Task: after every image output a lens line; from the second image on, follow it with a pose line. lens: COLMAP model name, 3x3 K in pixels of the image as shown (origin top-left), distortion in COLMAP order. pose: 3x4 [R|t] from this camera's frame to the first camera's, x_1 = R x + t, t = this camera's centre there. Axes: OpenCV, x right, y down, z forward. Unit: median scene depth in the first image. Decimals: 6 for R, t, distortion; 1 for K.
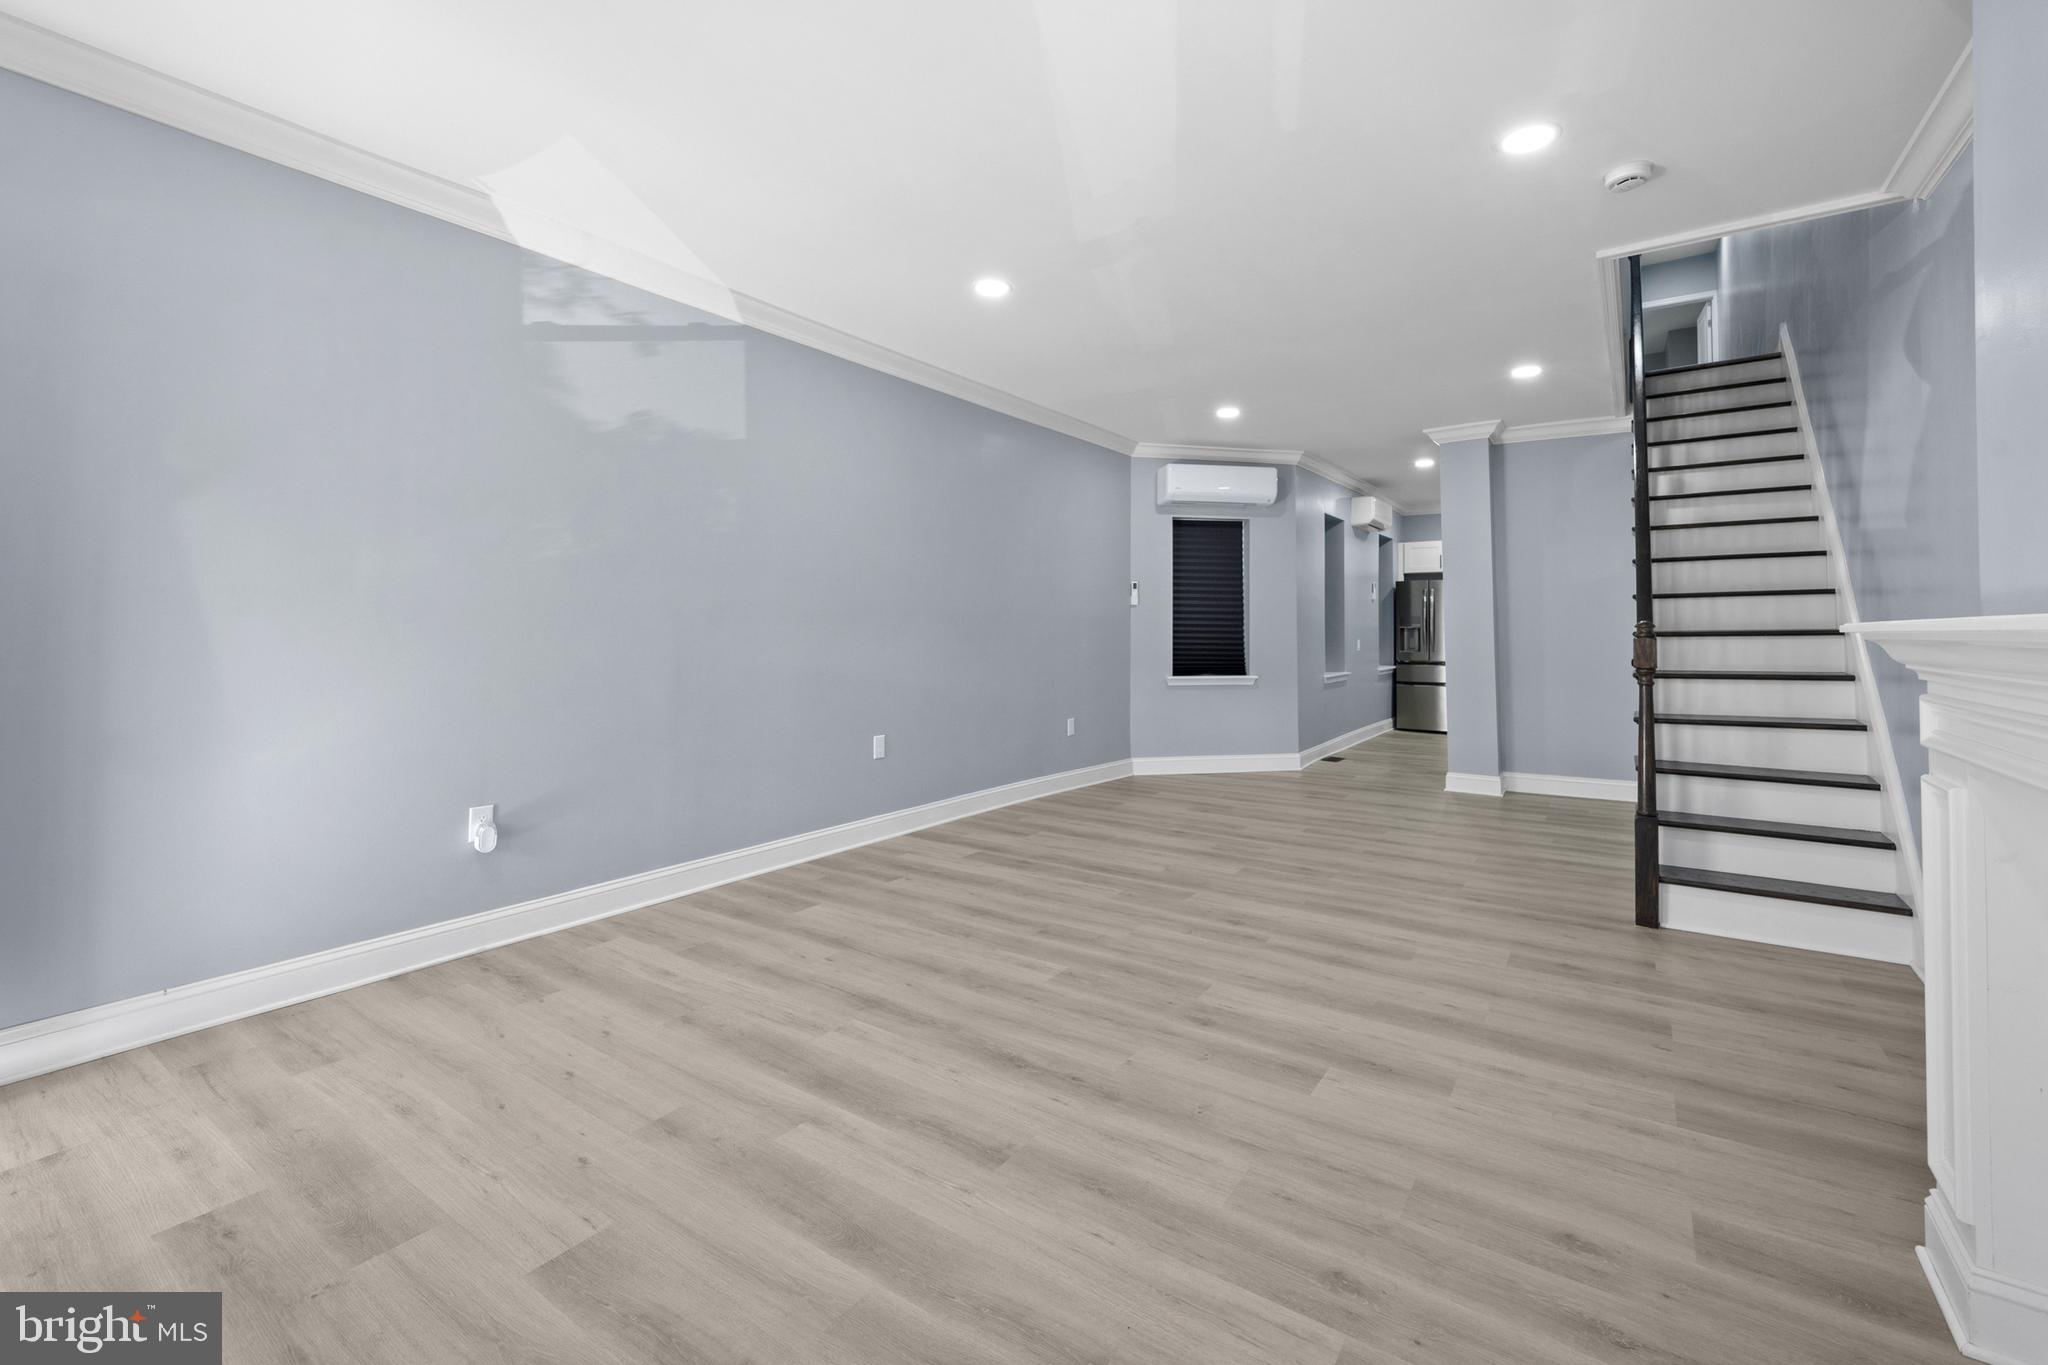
lens RADIAL K [[868.7, 0, 1016.2], [0, 868.7, 618.7], [0, 0, 1]] dist [-0.001072, -0.000264]
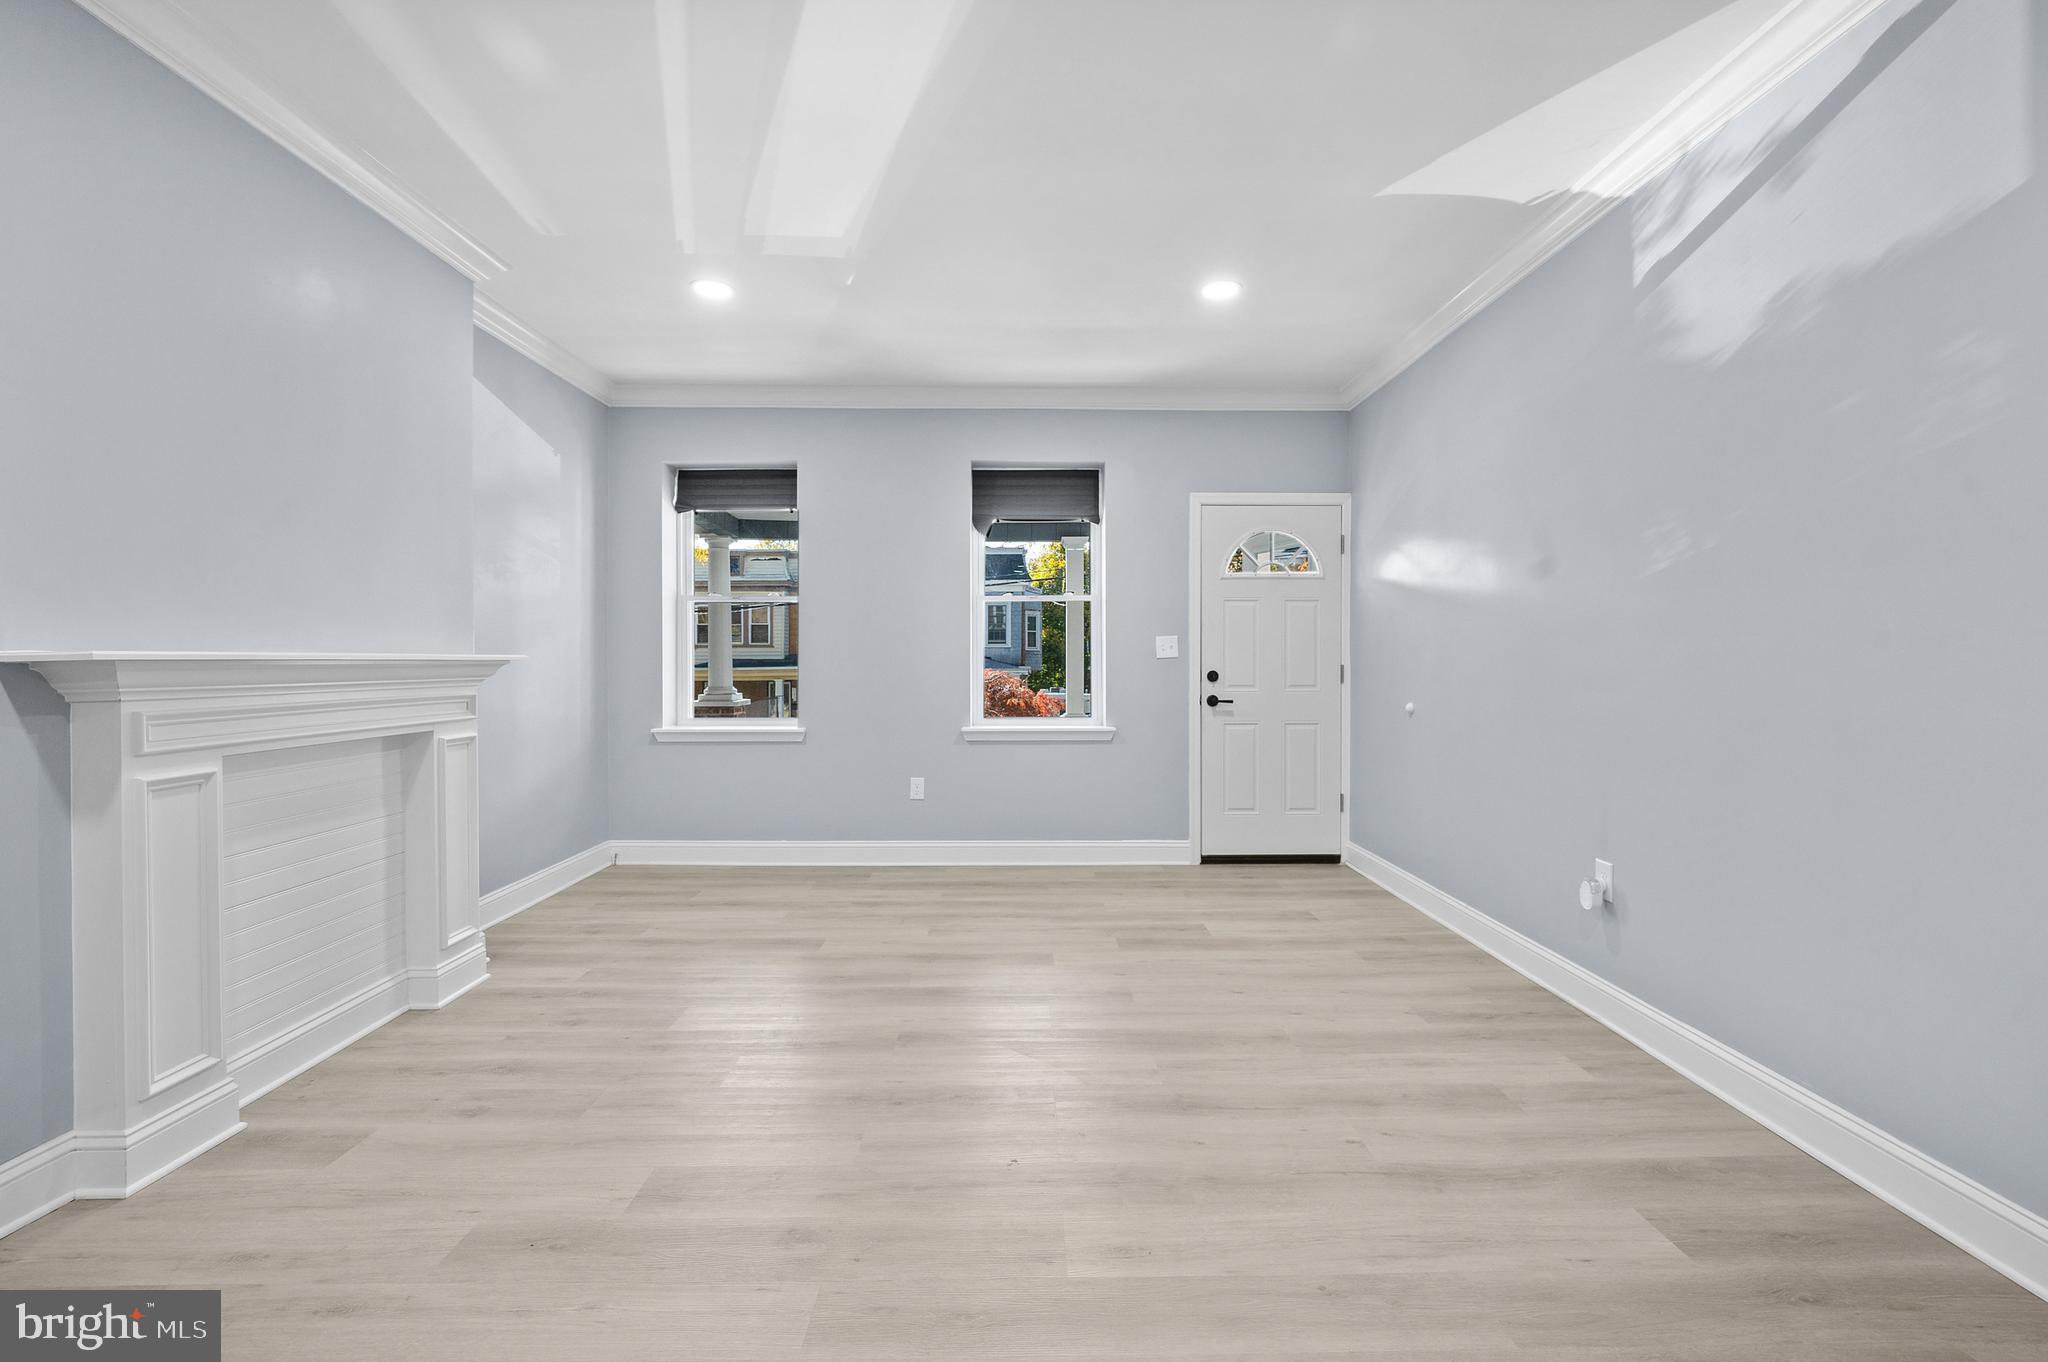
lens RADIAL K [[856.2, 0, 1024.0], [0, 856.2, 681.0], [0, 0, 1]] dist [0.000999, 0.000017]
pose [[-0.817250, 0.008388, -0.576223, 0.361448], [0.003371, 0.999947, 0.009774, 0.020011], [0.576274, 0.006046, -0.817234, 1.320112]]
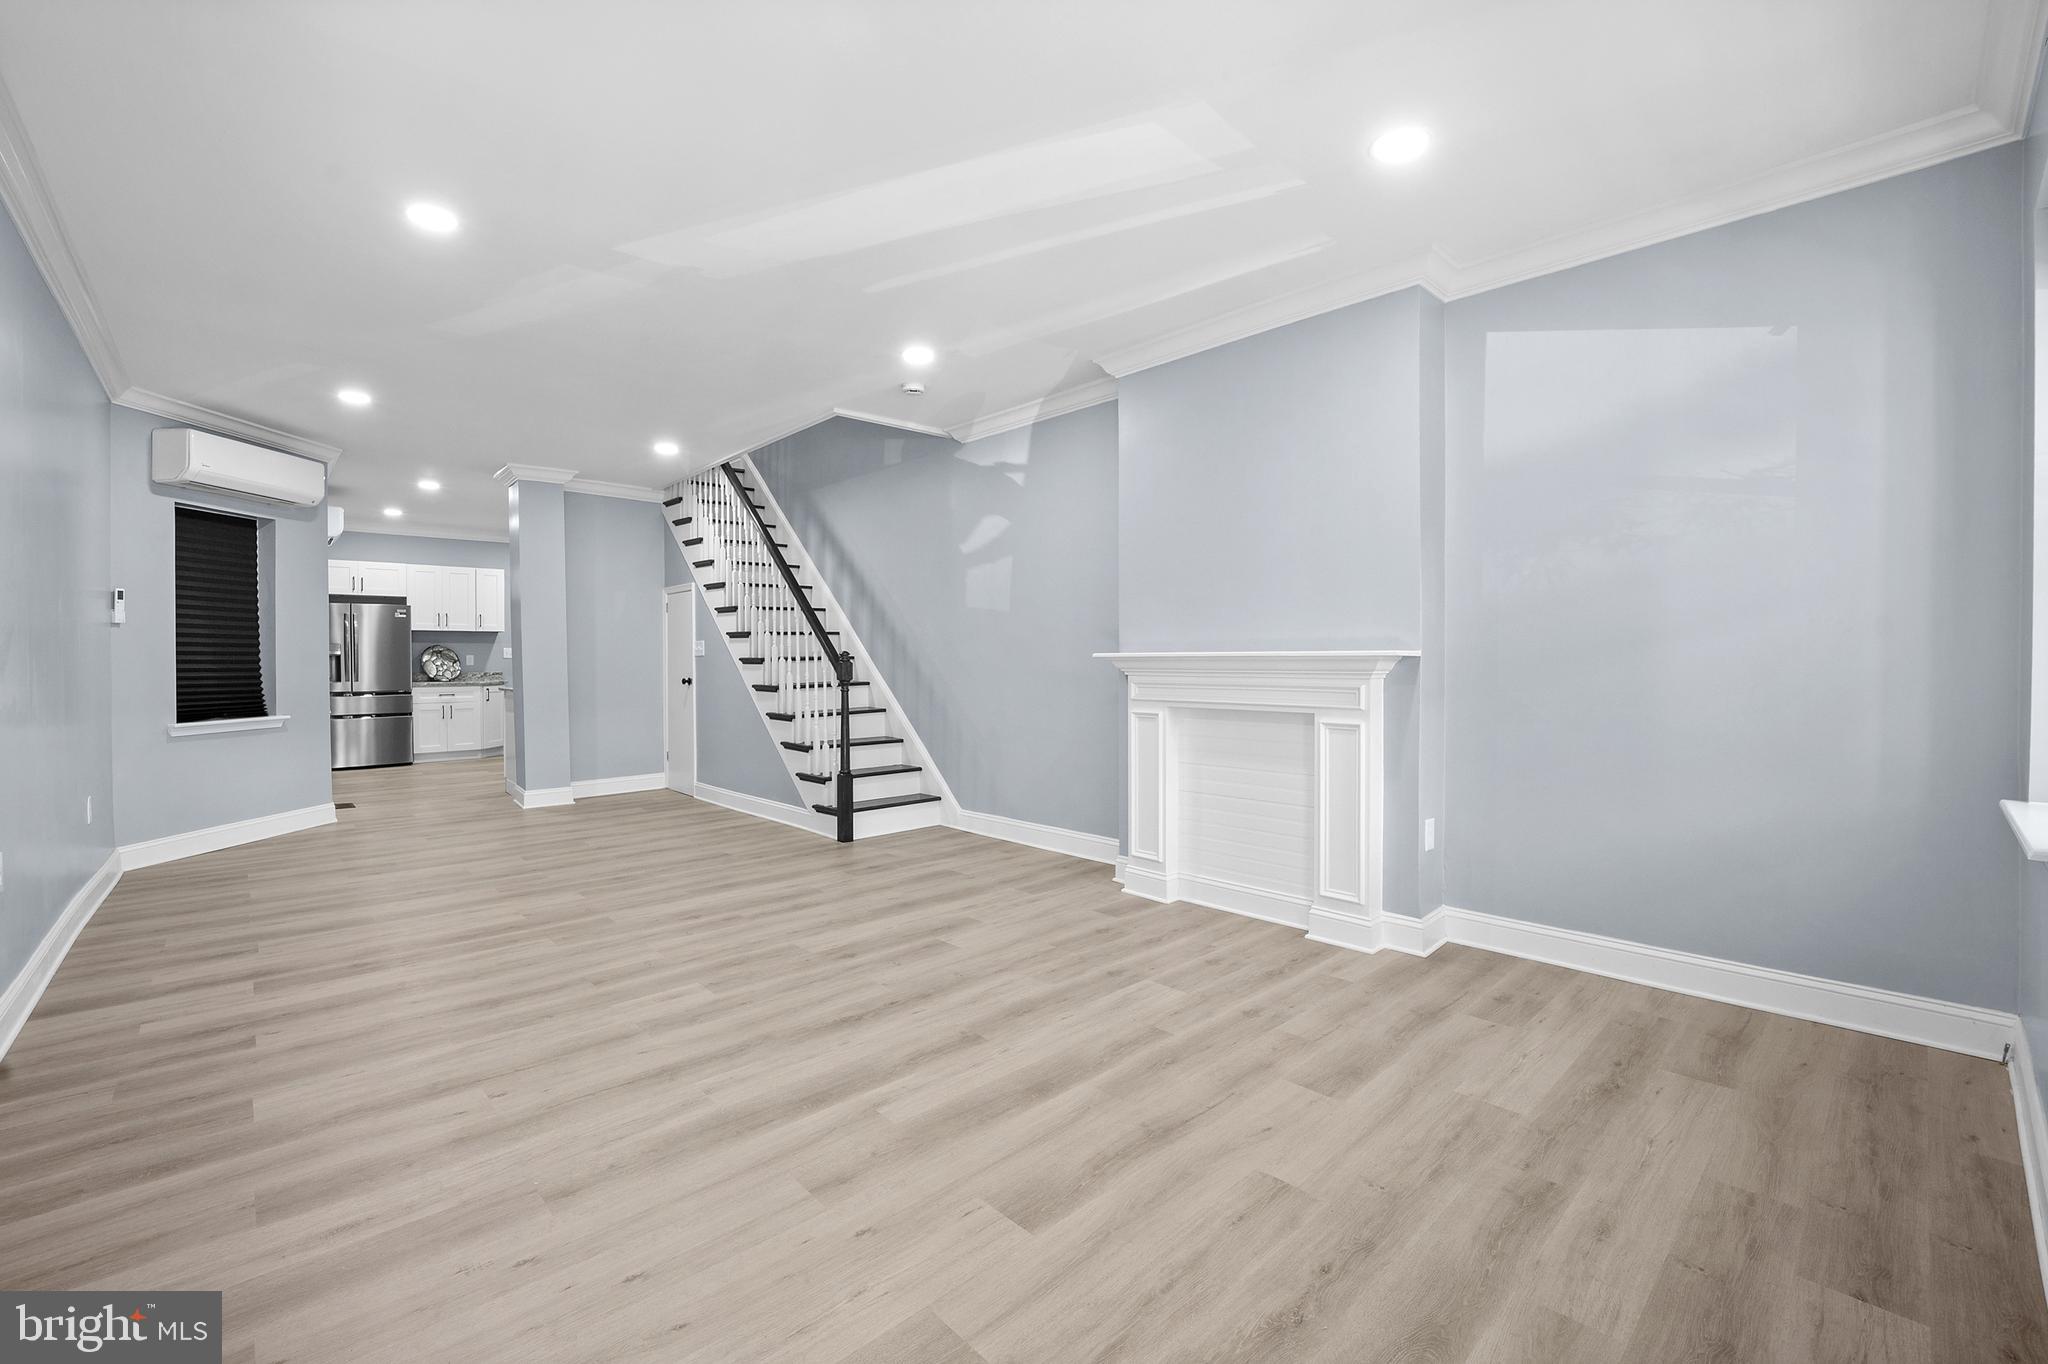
lens RADIAL K [[852.0, 0, 1021.8], [0, 852.0, 668.1], [0, 0, 1]] dist [-0.025361, -0.000246]
pose [[0.214159, -0.017026, 0.976650, -0.777929], [-0.008245, 0.999781, 0.019237, 0.002670], [-0.976764, -0.012173, 0.213972, 0.380530]]
